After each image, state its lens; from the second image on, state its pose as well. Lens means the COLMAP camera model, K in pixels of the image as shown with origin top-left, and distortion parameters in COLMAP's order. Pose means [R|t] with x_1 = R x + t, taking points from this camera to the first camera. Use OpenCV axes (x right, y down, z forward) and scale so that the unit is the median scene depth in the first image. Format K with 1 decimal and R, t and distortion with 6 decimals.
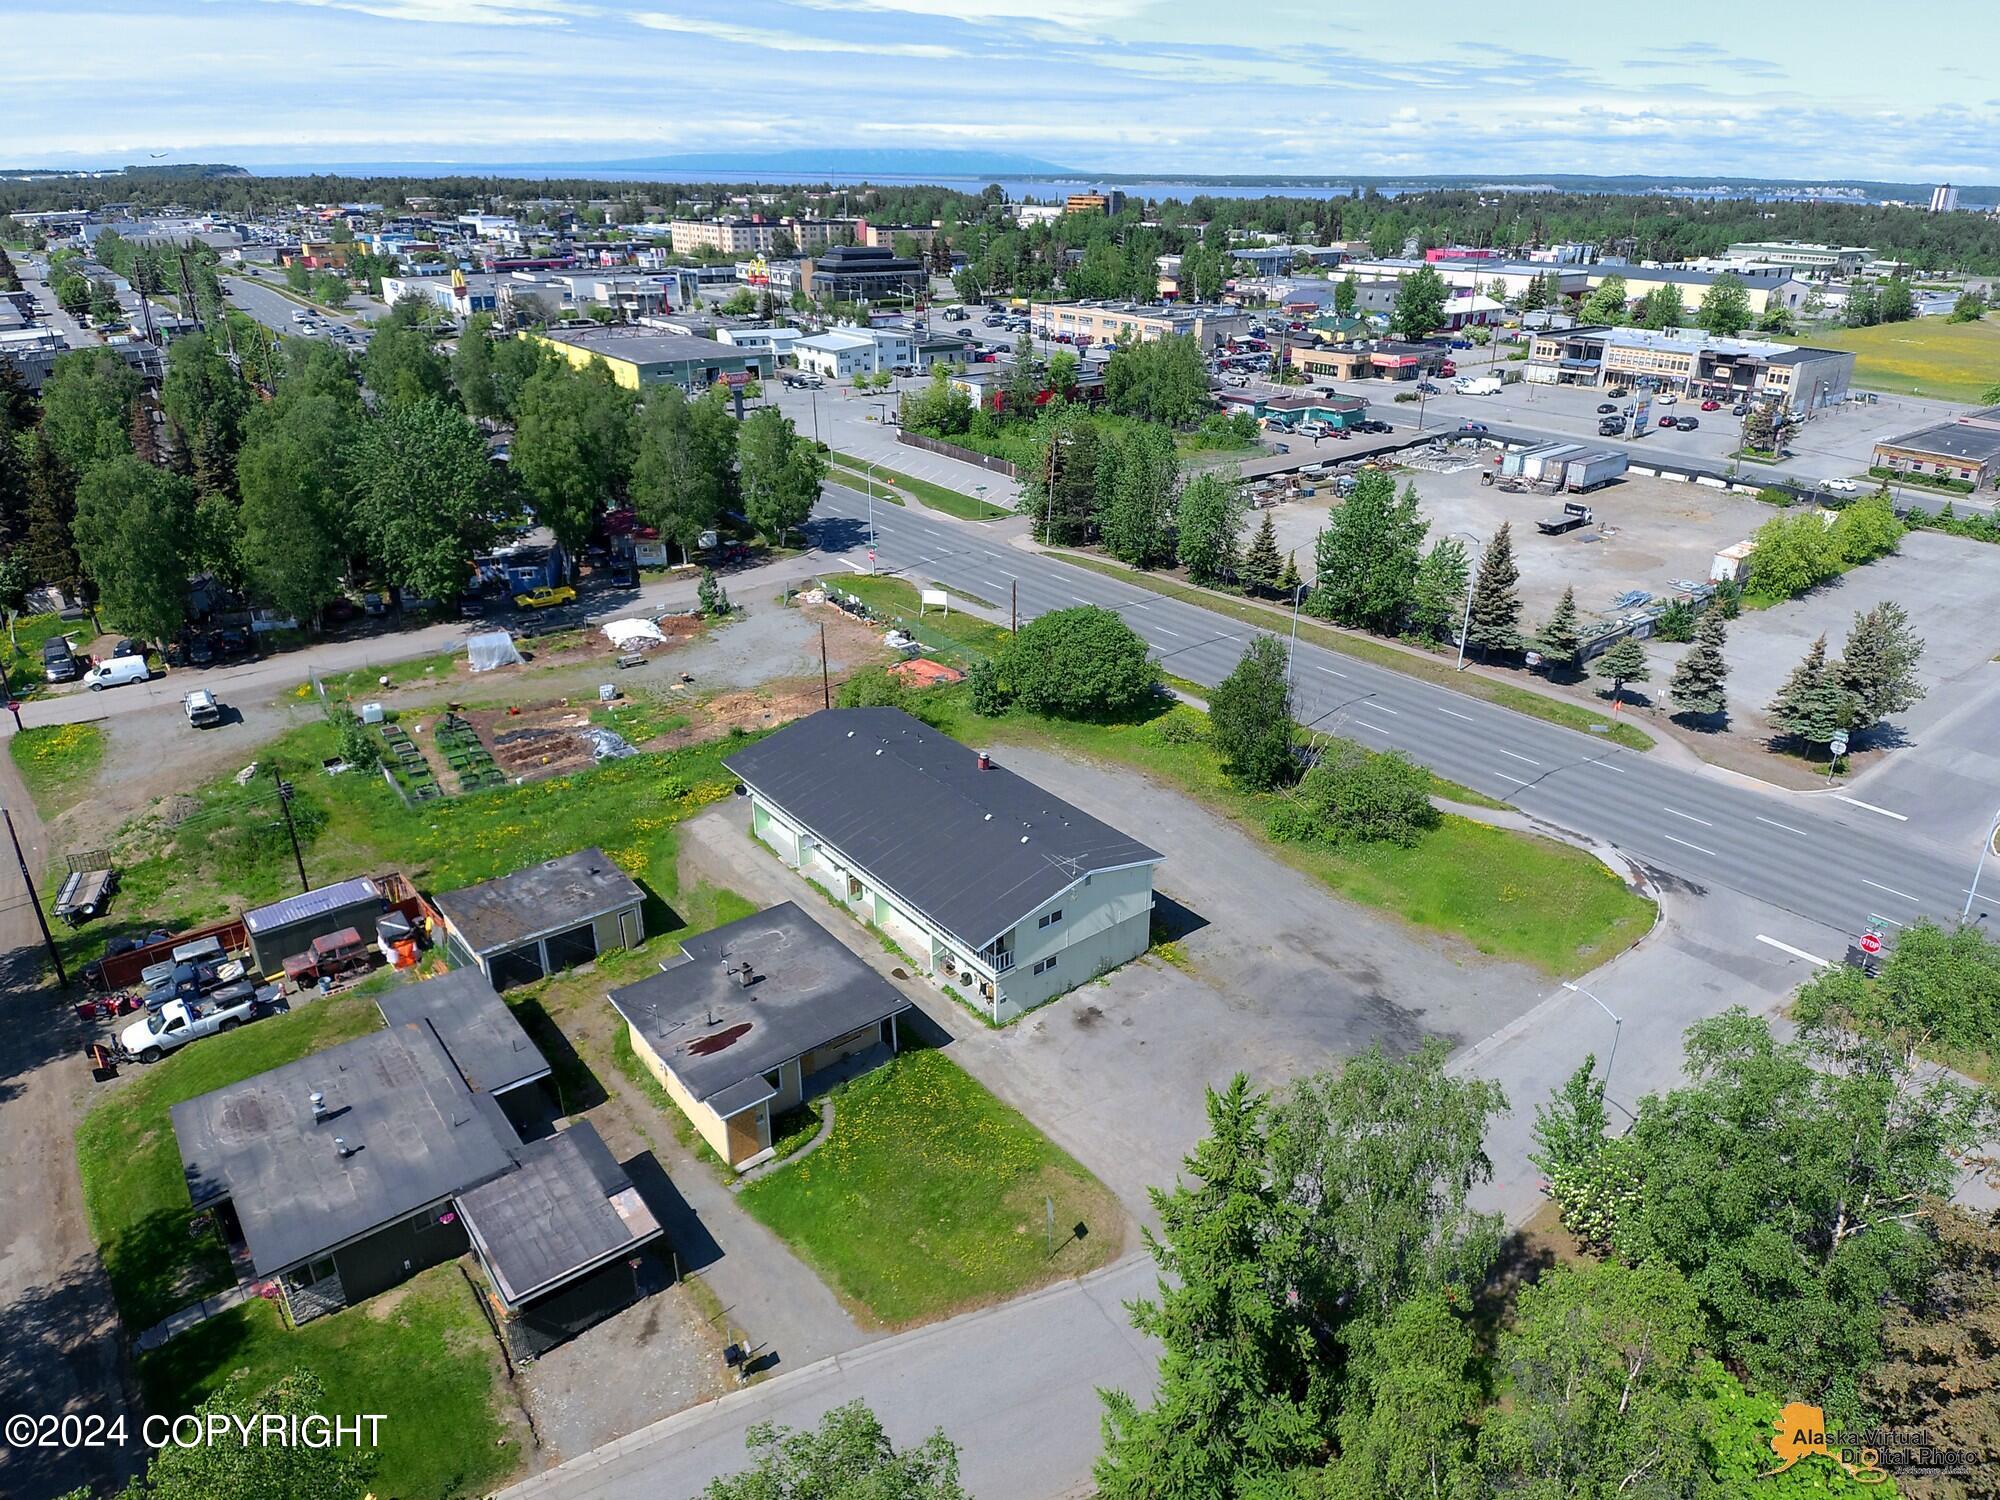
lens RADIAL K [[1191.3, 0, 1012.0], [0, 1191.3, 771.7], [0, 0, 1]] dist [0.094063, -0.128272]
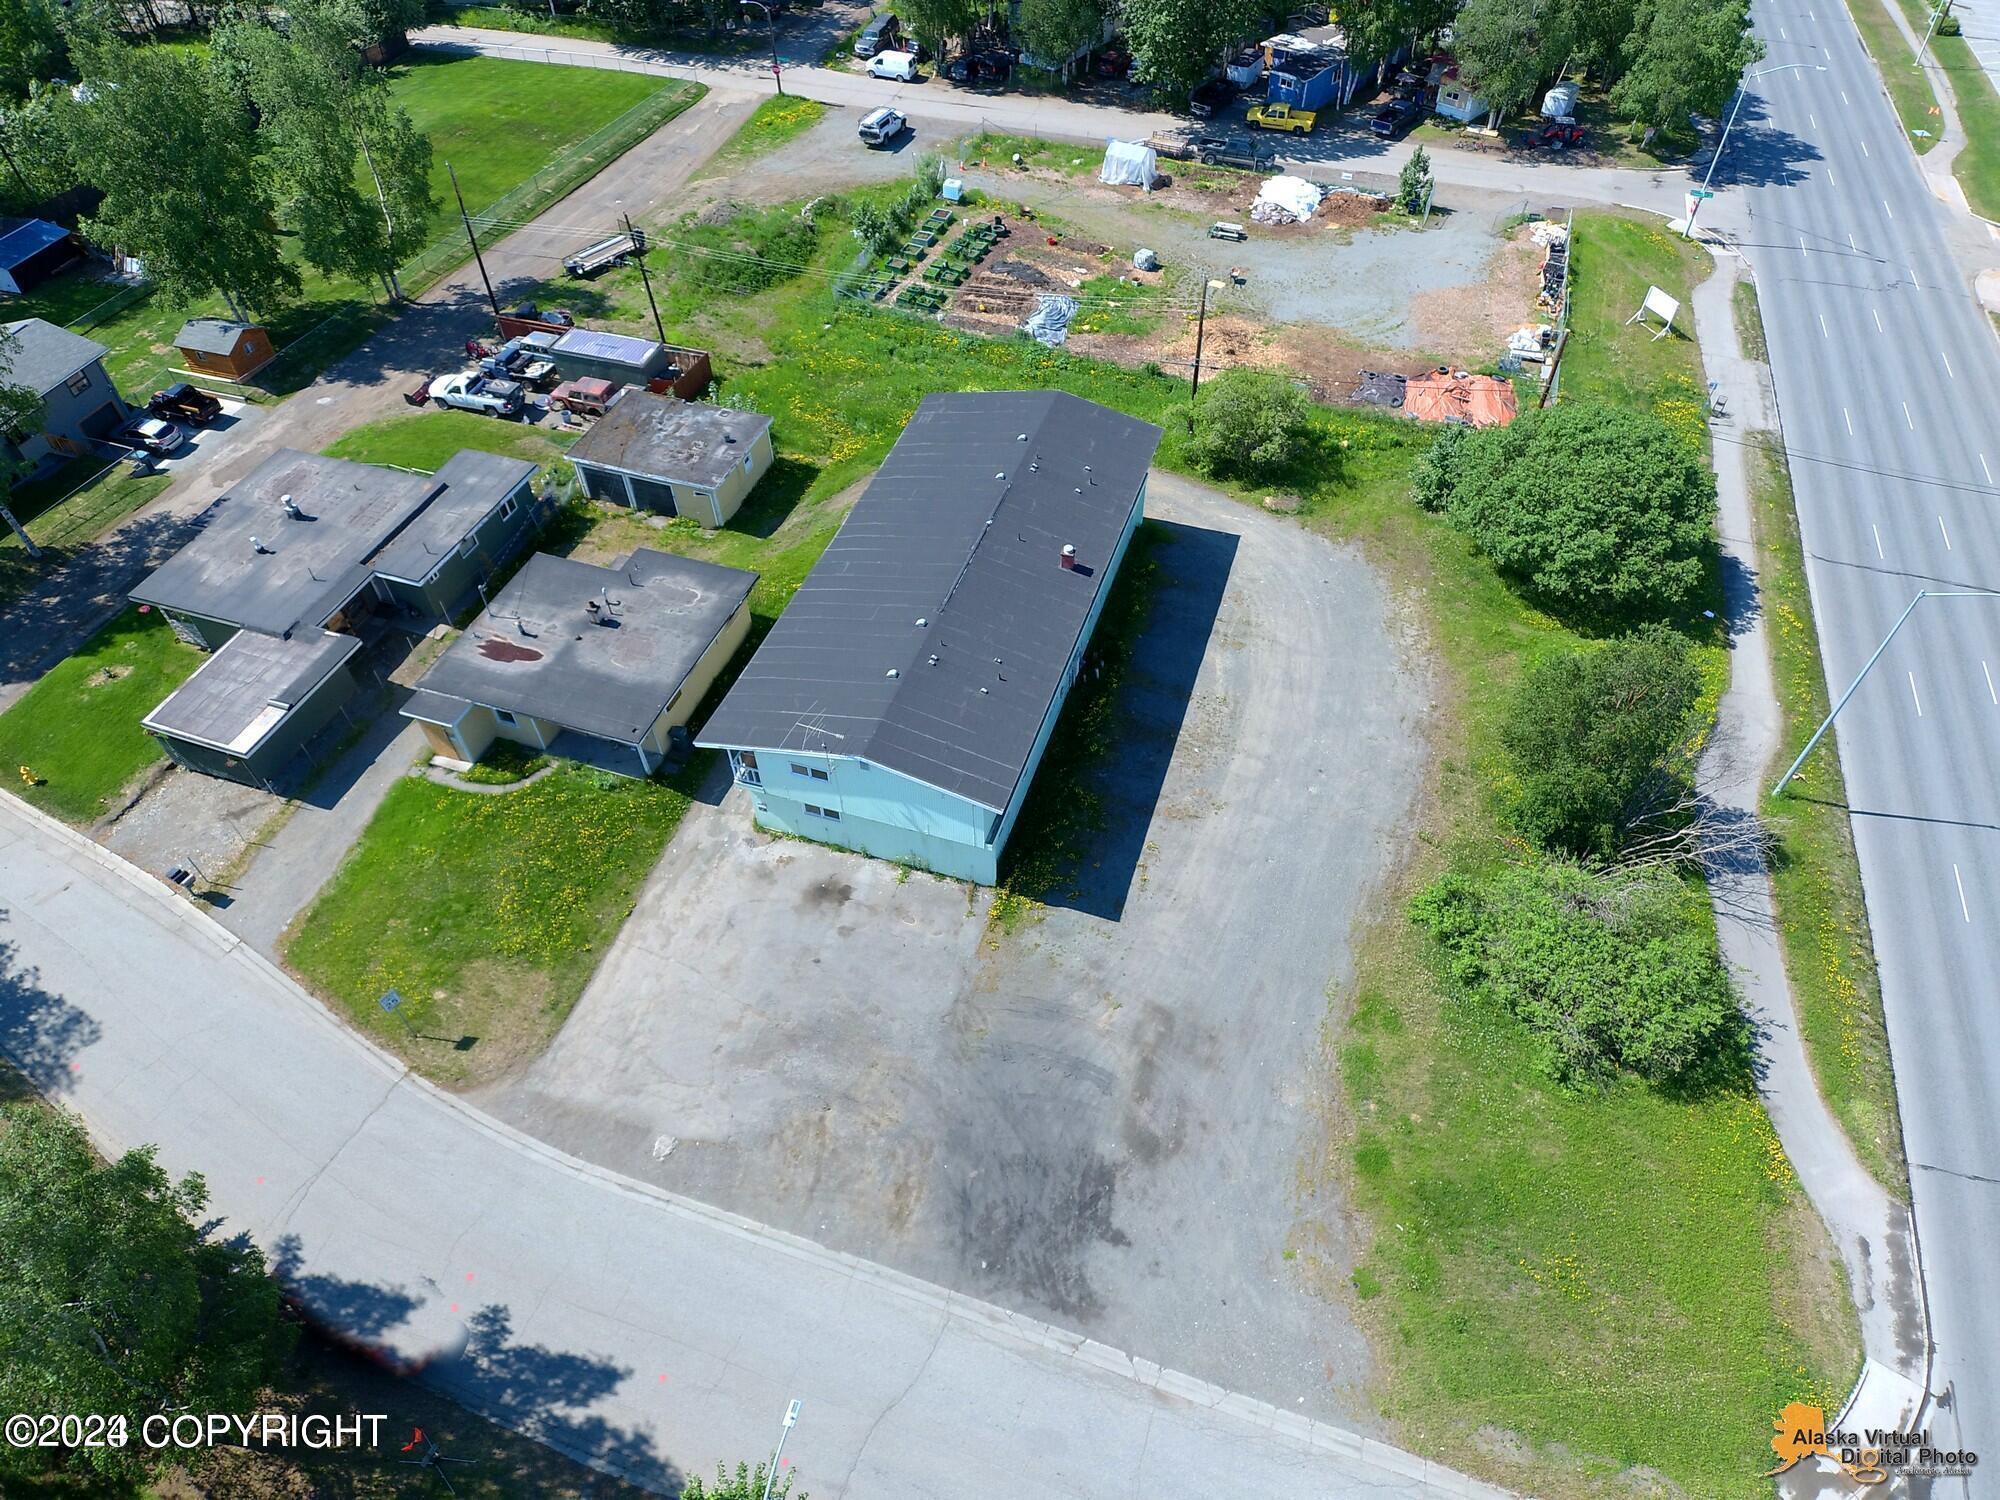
lens RADIAL K [[1191.3, 0, 1012.0], [0, 1191.3, 771.7], [0, 0, 1]] dist [0.094063, -0.128272]
pose [[0.555970, 0.617122, -0.556828, 0.340570], [-0.363332, 0.782950, 0.504955, -0.196893], [0.747587, -0.078426, 0.659517, 0.372304]]
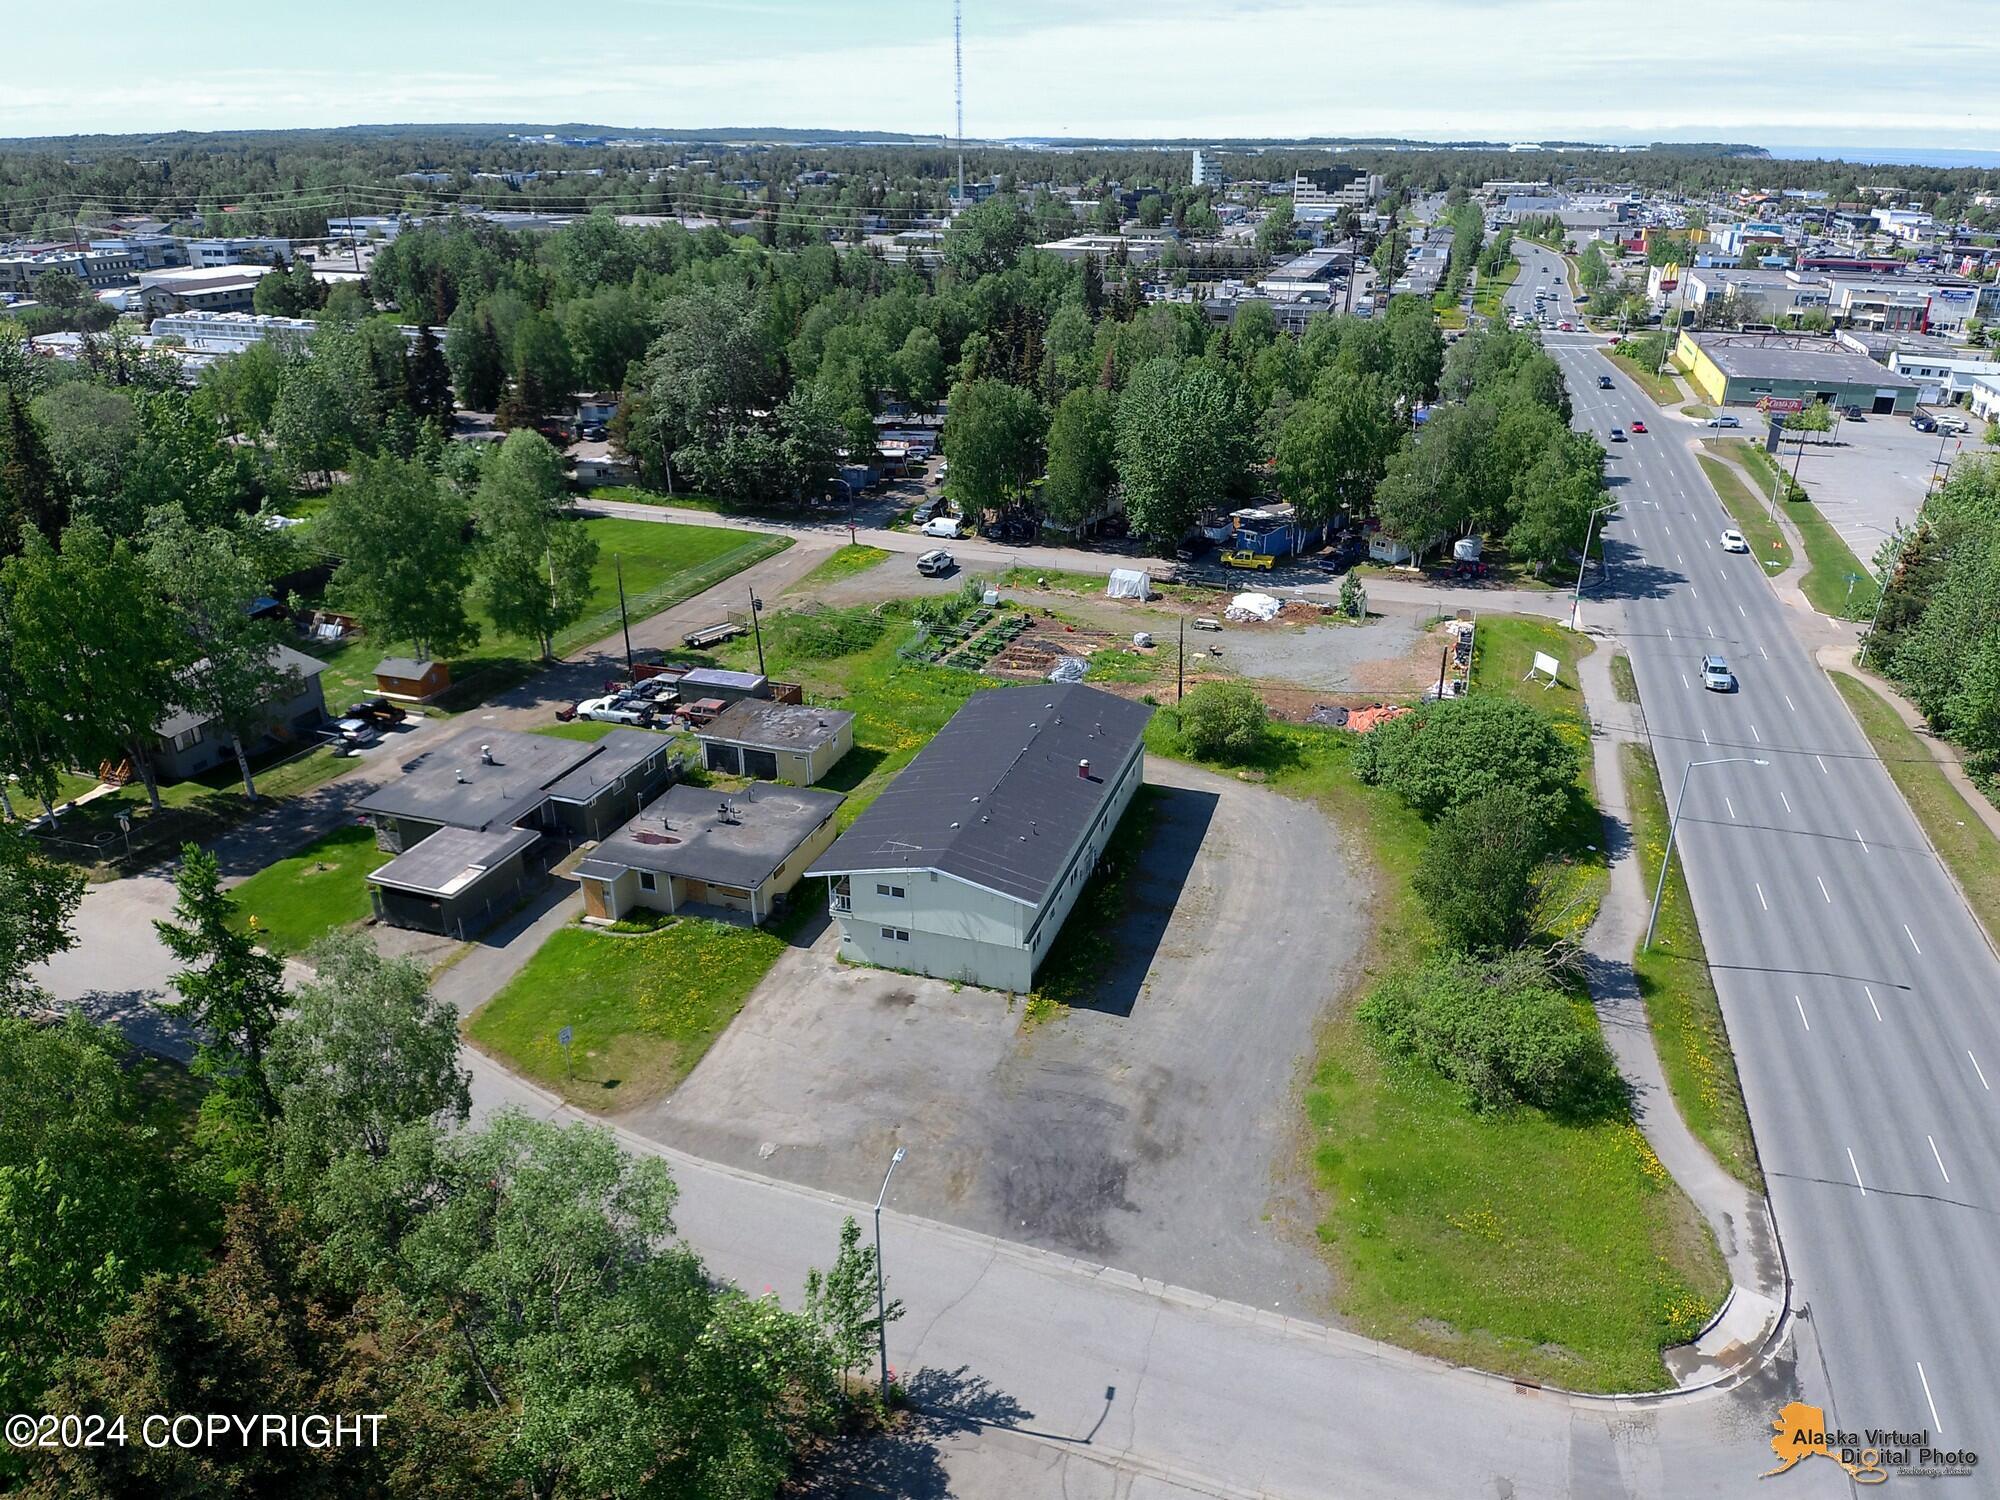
lens RADIAL K [[1301.3, 0, 1051.4], [0, 1301.3, 709.8], [0, 0, 1]] dist [0.120500, -0.188712]
pose [[0.567515, 0.323615, -0.757100, 0.577090], [-0.370332, 0.921587, 0.116327, -0.125048], [0.735378, 0.214361, 0.642859, 0.219637]]
